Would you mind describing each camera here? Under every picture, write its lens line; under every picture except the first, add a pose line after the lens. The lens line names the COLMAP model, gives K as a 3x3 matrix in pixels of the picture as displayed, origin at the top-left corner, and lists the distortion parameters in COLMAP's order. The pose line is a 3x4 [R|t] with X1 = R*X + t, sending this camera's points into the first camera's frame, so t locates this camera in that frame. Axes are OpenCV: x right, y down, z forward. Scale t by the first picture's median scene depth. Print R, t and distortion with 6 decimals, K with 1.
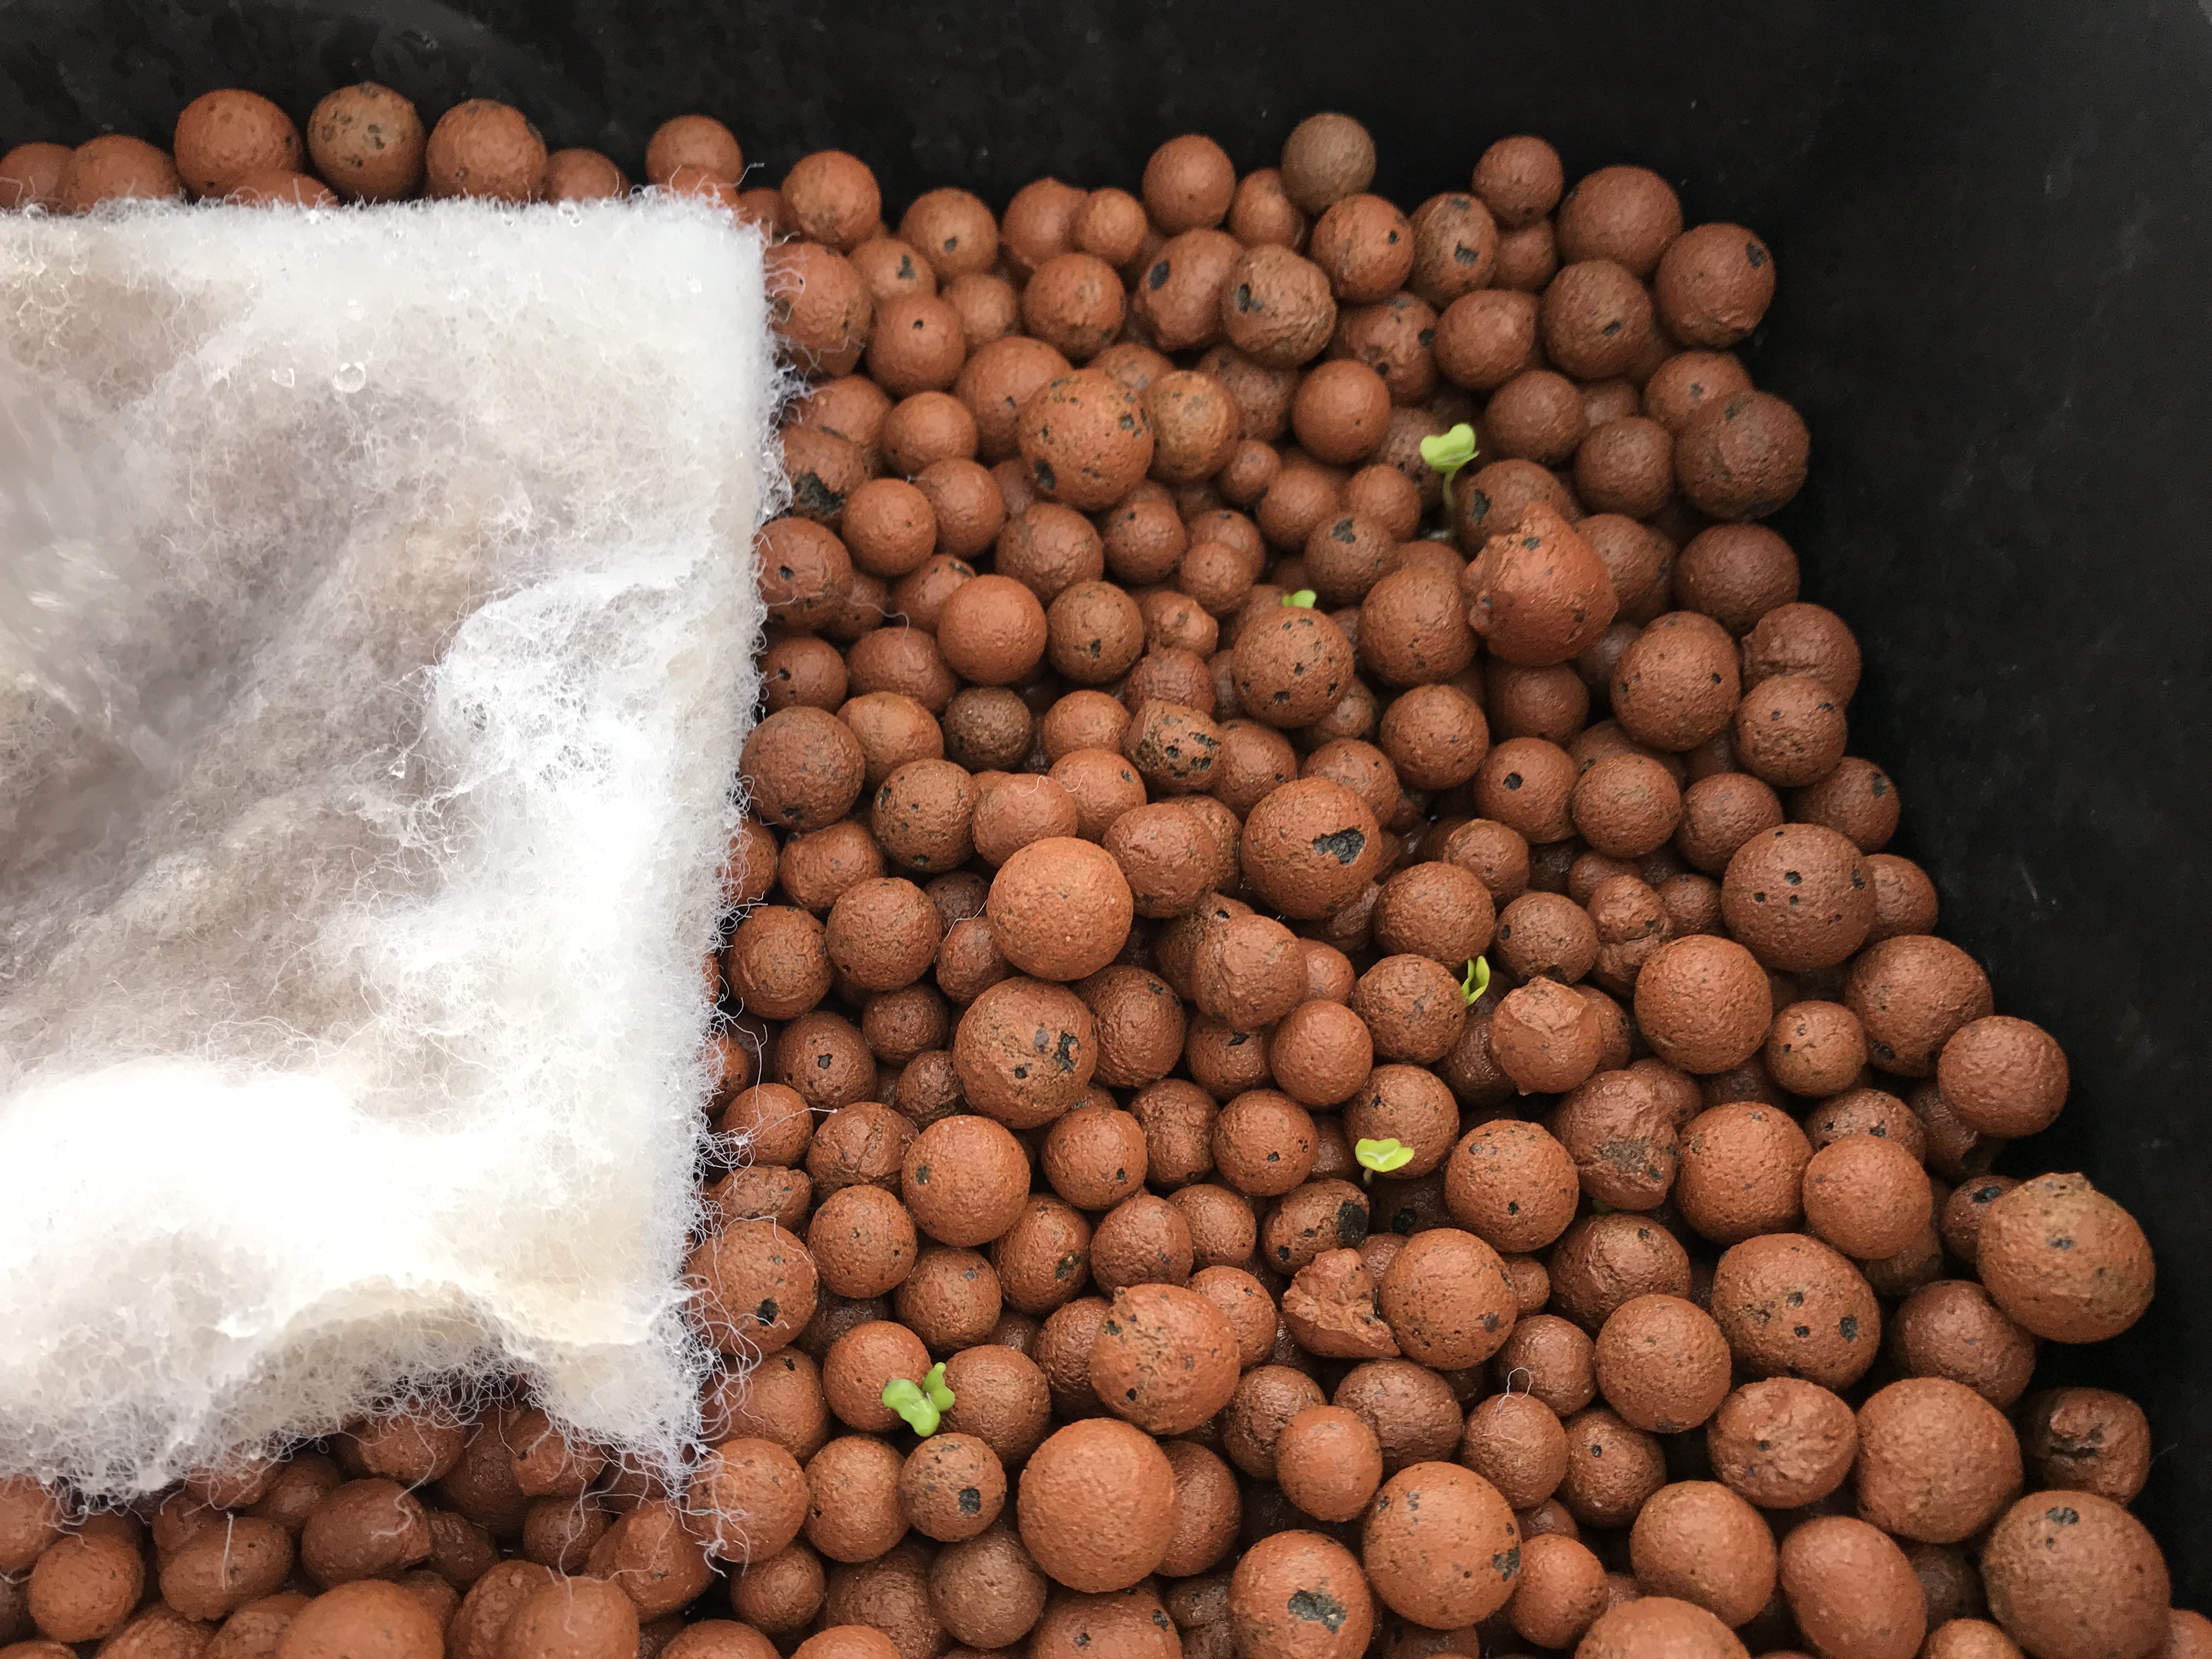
lens RADIAL K [[1816.2, 0, 1106.0], [0, 1816.2, 829.5], [0, 0, 1]] dist [0.022092, -0.010022]
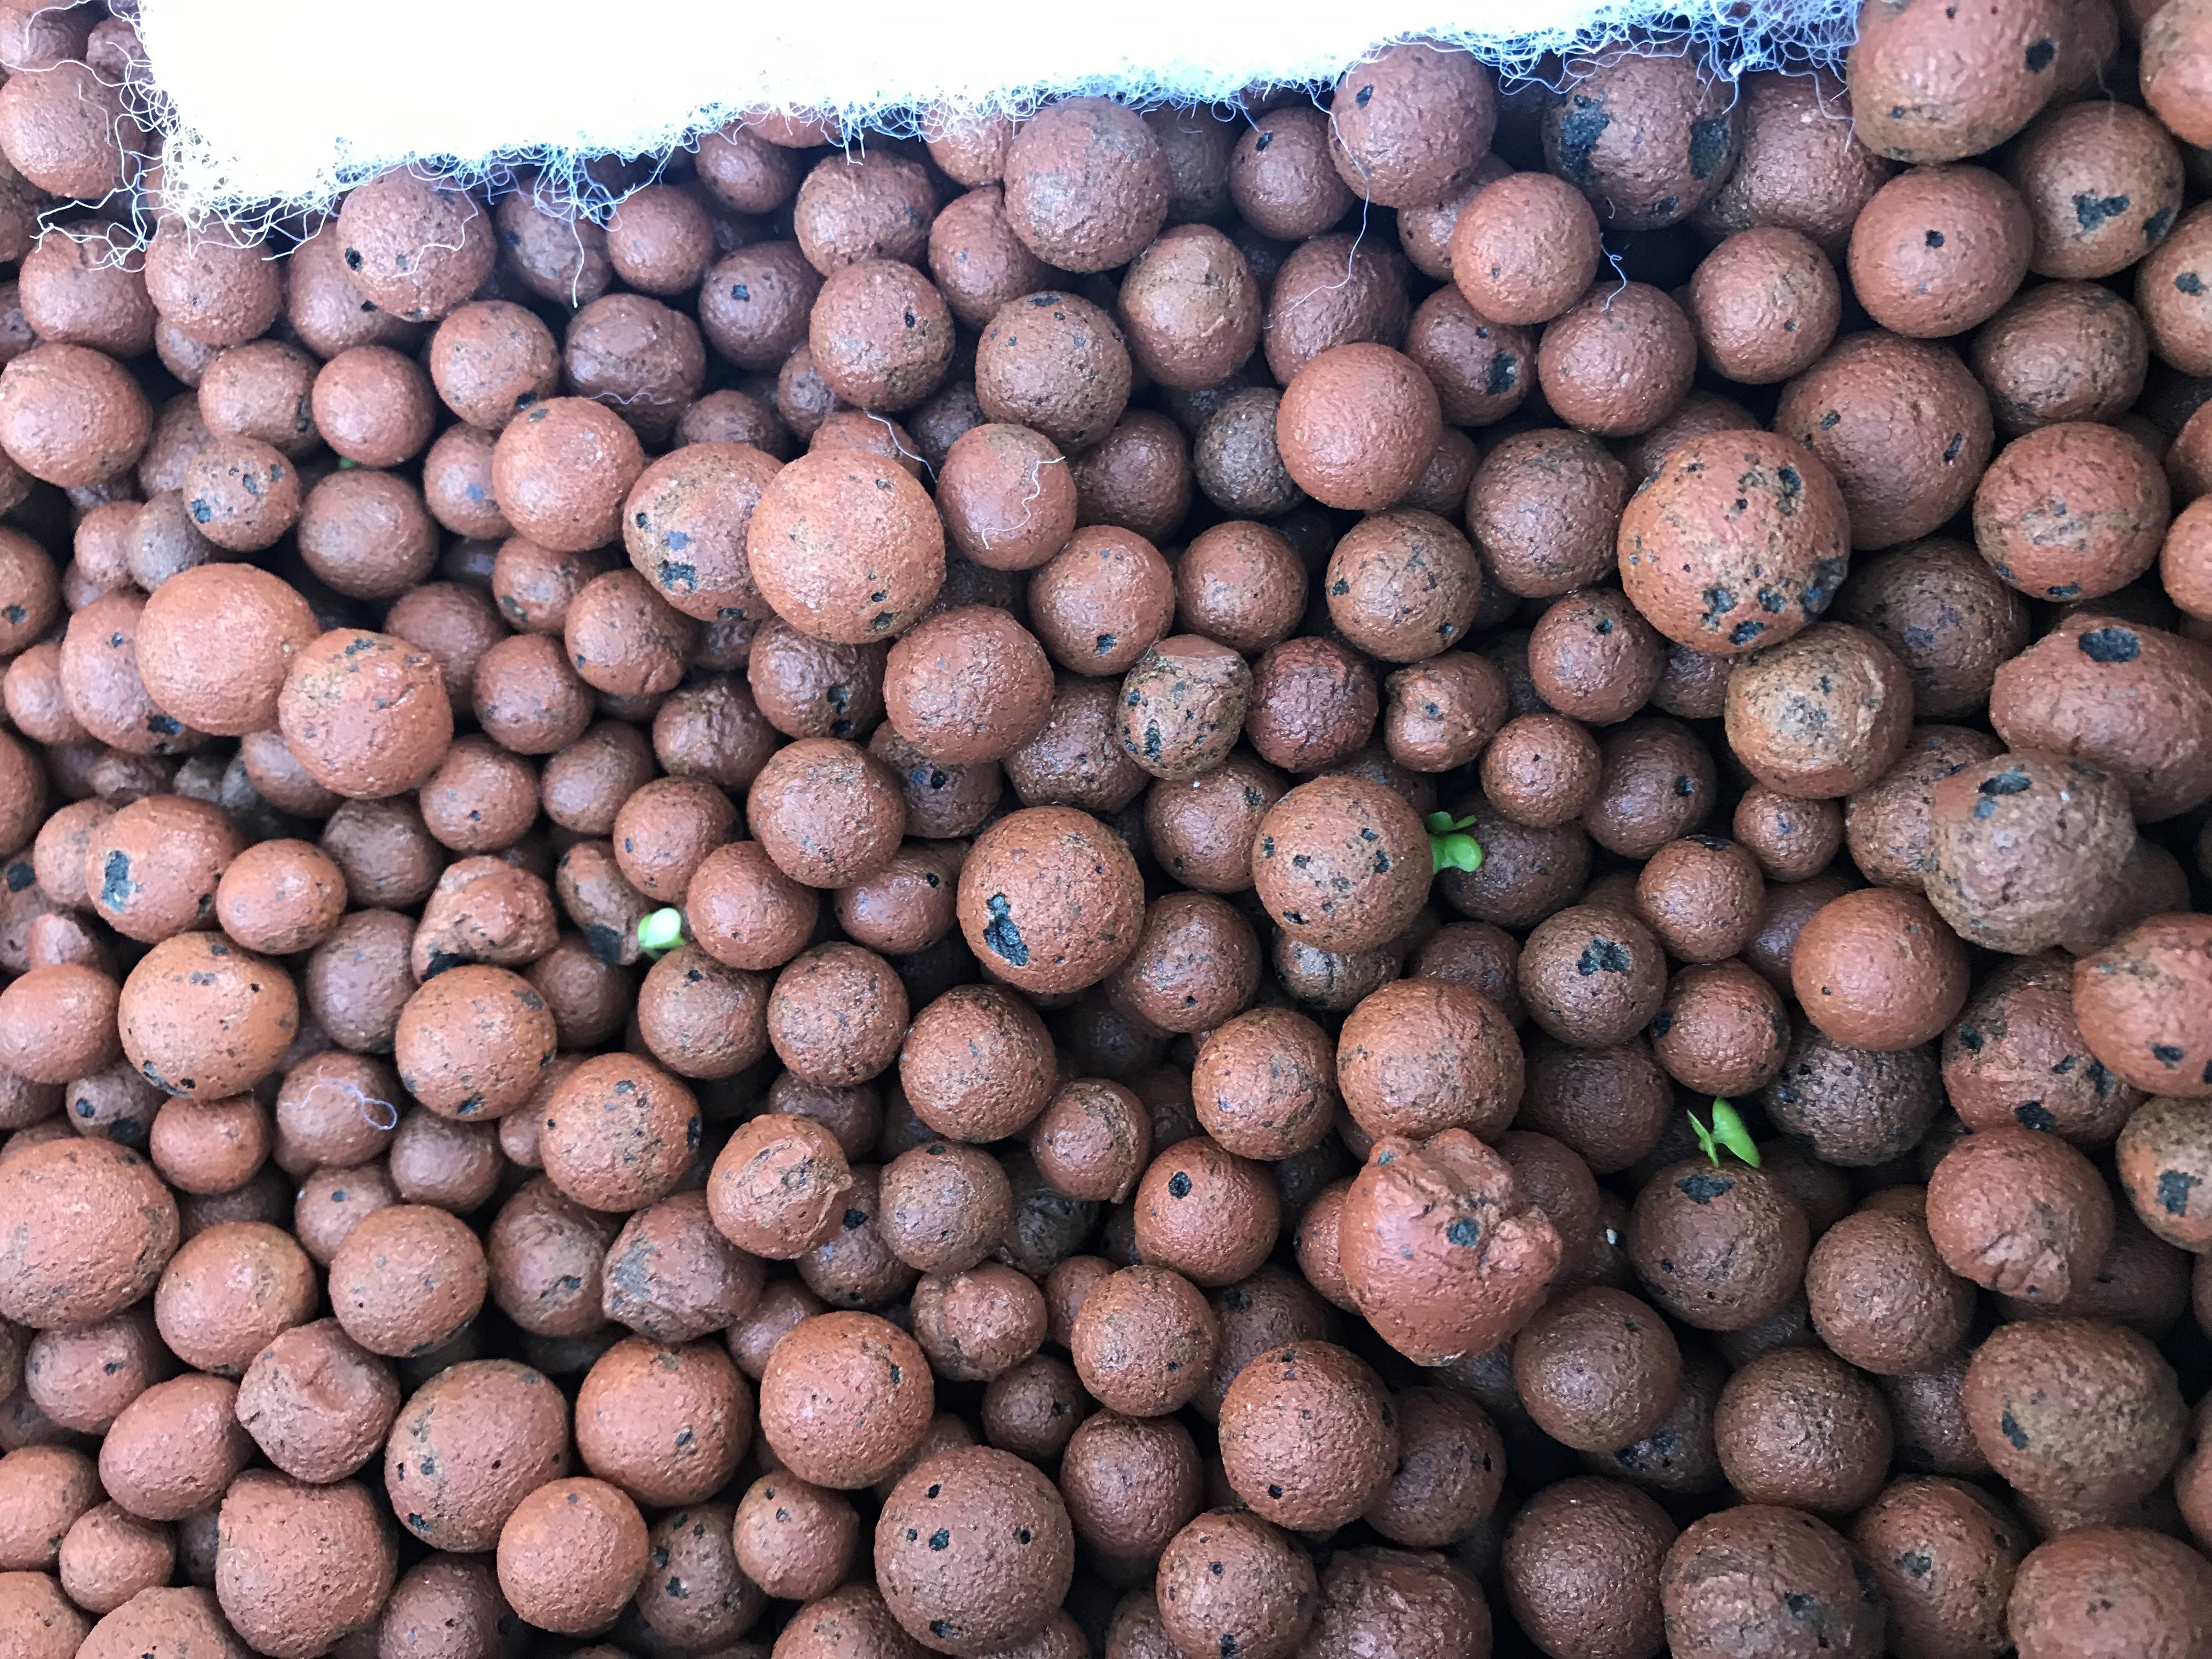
lens RADIAL K [[1816.2, 0, 1106.0], [0, 1816.2, 829.5], [0, 0, 1]] dist [0.022092, -0.010022]
pose [[0.028620, 0.998379, -0.049205, 0.114528], [-0.813246, 0.051879, 0.579604, -0.410903], [0.581217, 0.023428, 0.813412, 0.383715]]
